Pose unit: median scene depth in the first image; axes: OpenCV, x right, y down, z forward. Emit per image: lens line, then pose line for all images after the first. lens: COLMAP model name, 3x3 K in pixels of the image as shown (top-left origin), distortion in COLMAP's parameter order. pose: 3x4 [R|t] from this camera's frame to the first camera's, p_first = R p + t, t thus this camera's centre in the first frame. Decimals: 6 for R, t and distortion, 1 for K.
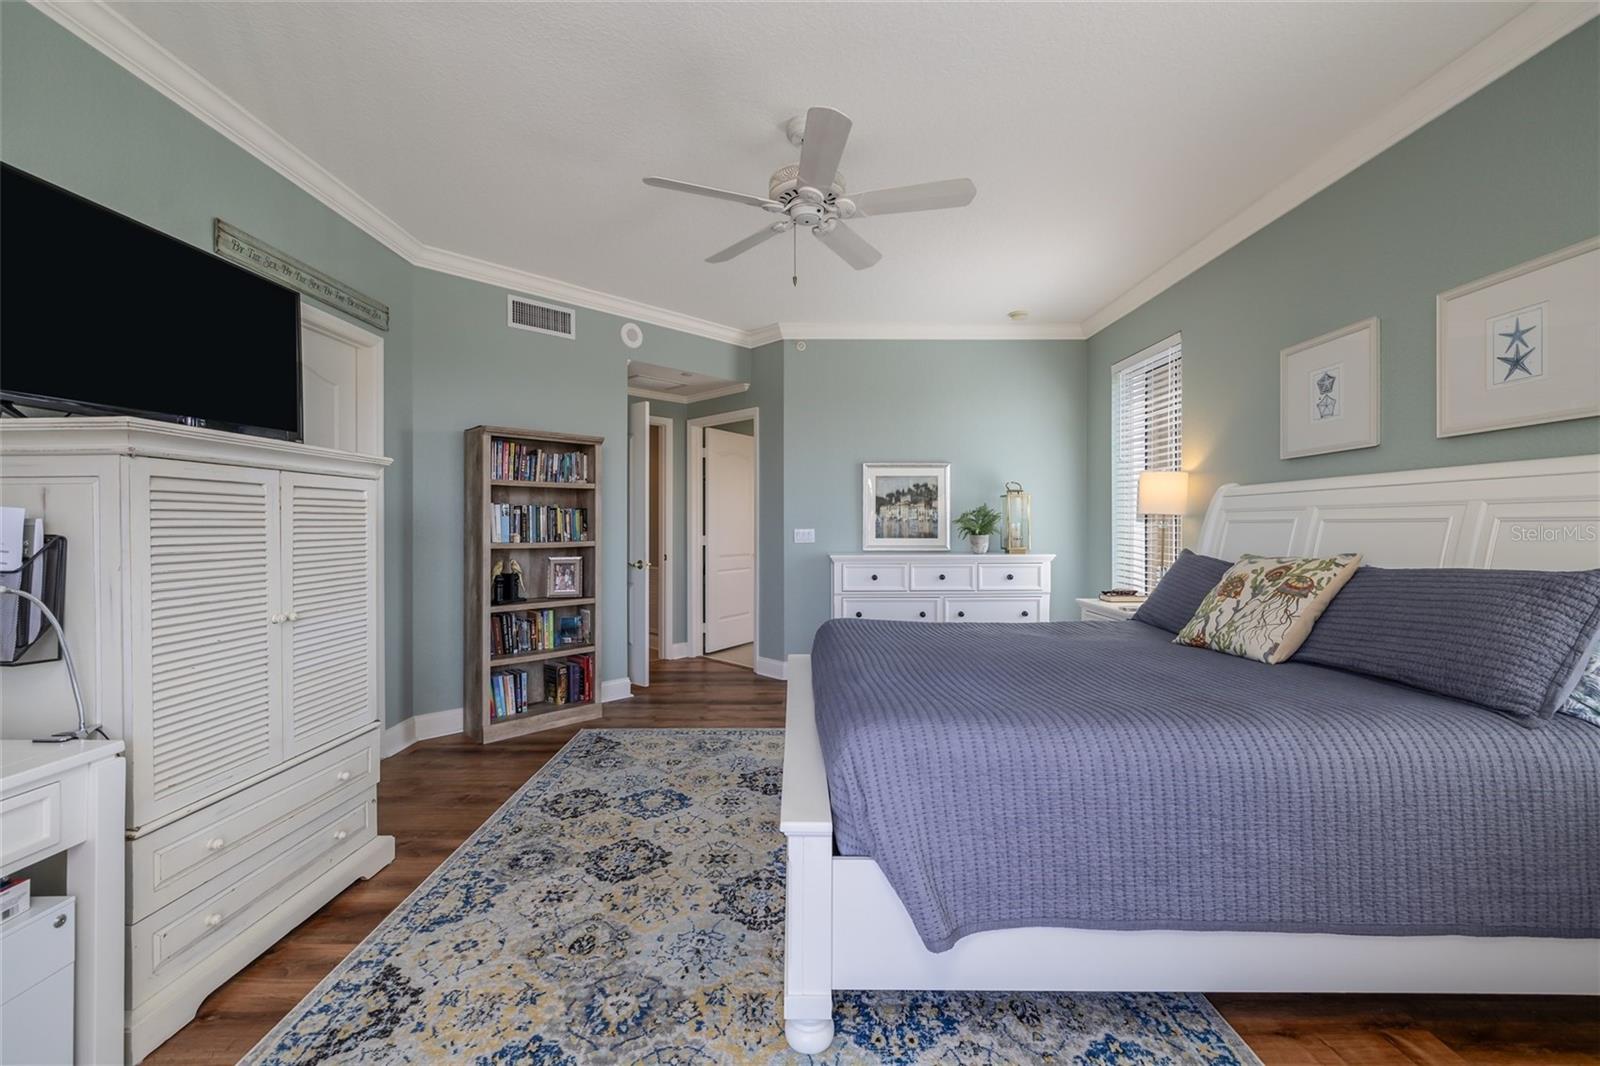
lens RADIAL K [[669.8, 0, 797.0], [0, 669.8, 525.1], [0, 0, 1]] dist [-0.000592, -0.000409]
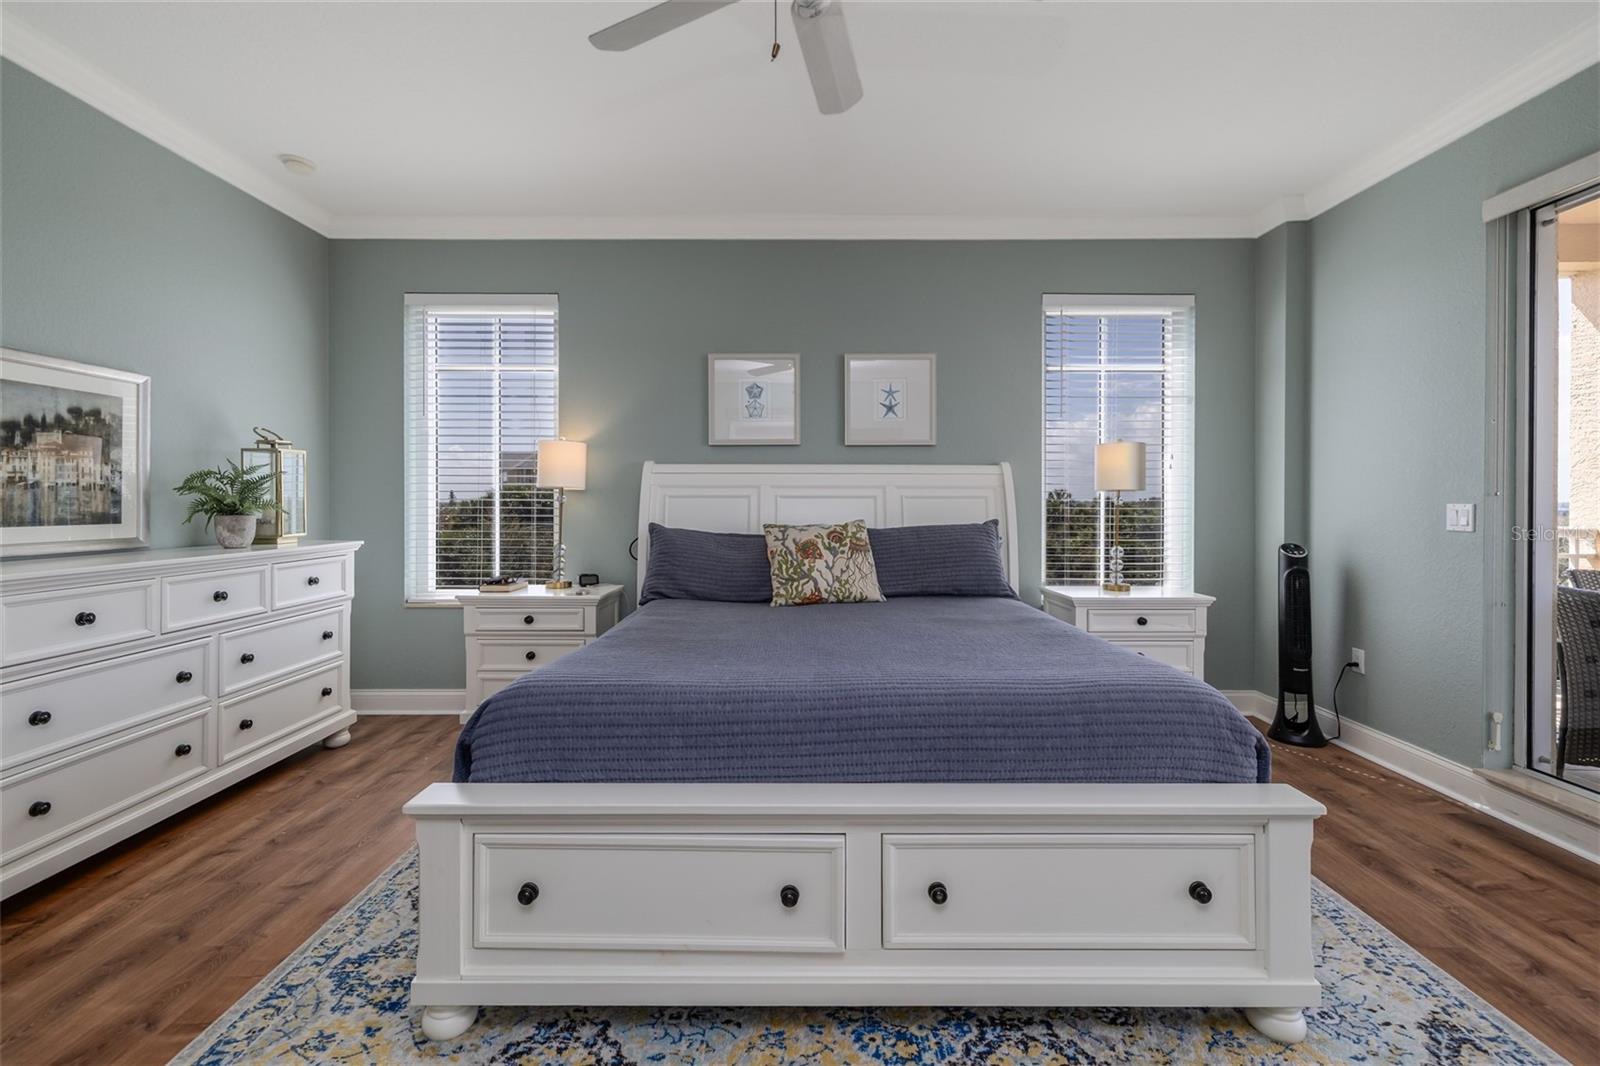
lens RADIAL K [[669.8, 0, 792.8], [0, 669.8, 508.0], [0, 0, 1]] dist [-0.000592, -0.000409]
pose [[0.006362, -0.007045, 0.999955, -0.555349], [-0.002426, 0.999972, 0.007061, 0.006423], [-0.999977, -0.002471, 0.006344, 0.996035]]
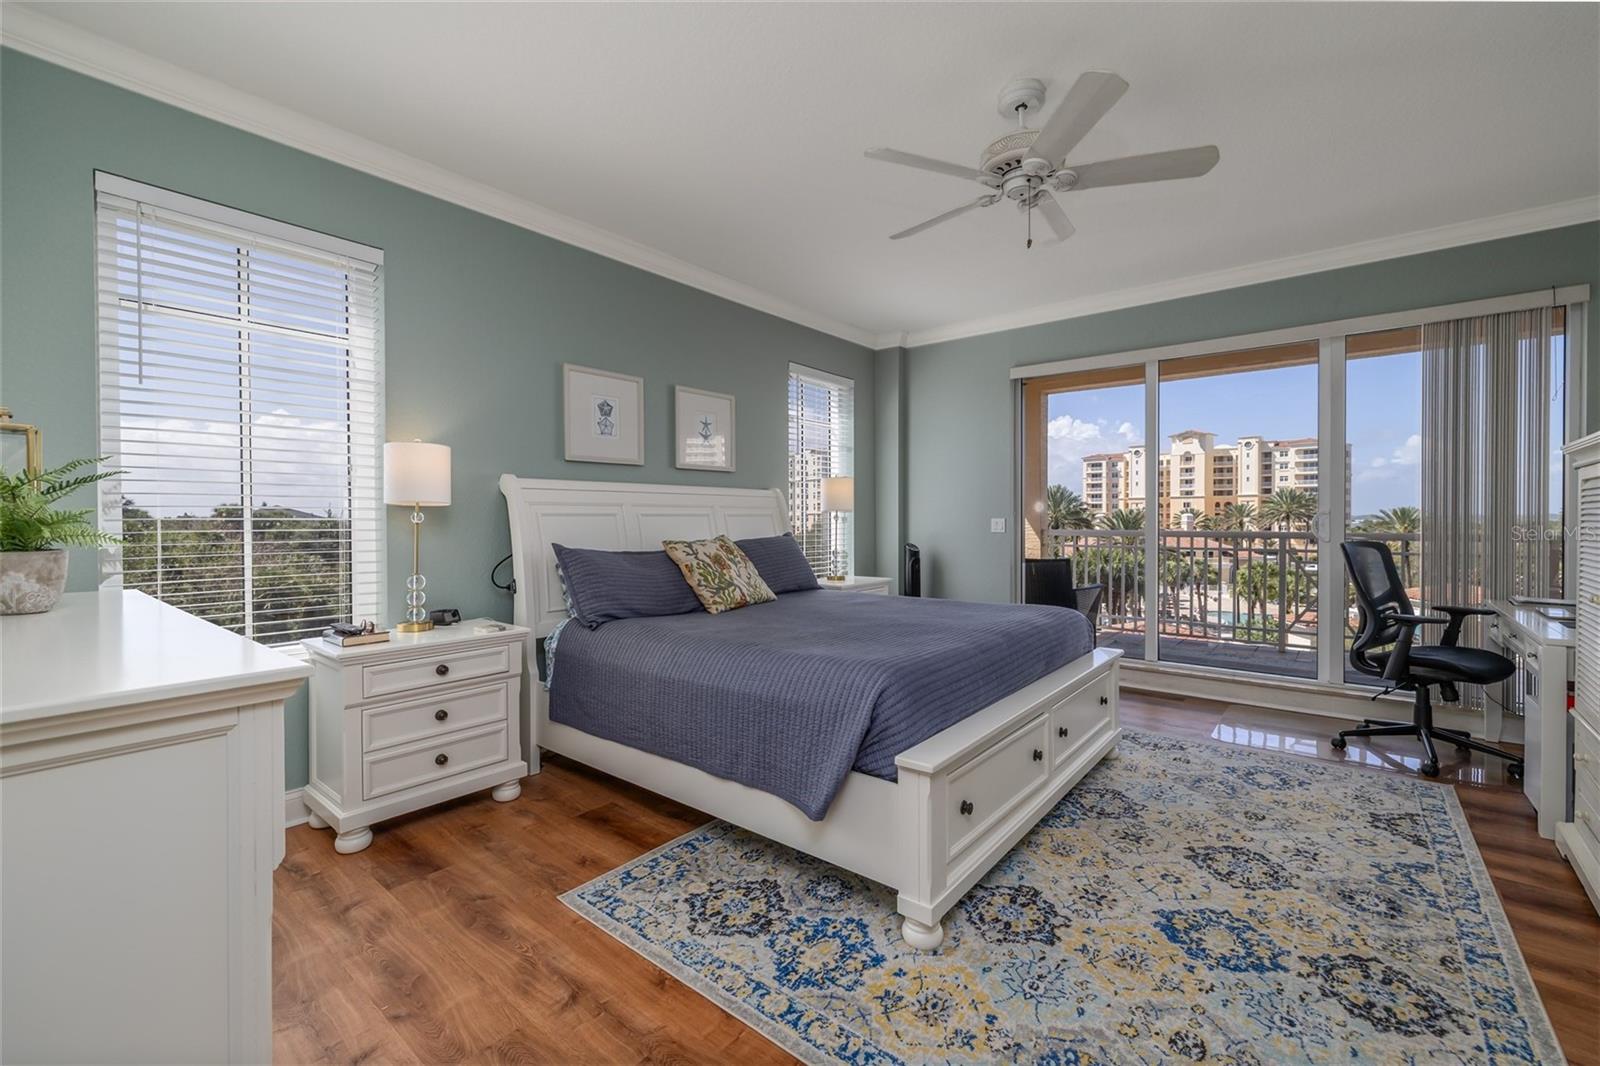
lens RADIAL K [[669.8, 0, 784.3], [0, 669.8, 525.2], [0, 0, 1]] dist [-0.000592, -0.000409]
pose [[-0.762160, -0.001998, 0.647386, -0.338621], [0.004627, 0.999953, 0.008534, 0.004603], [-0.647372, 0.009500, -0.762115, 1.917530]]
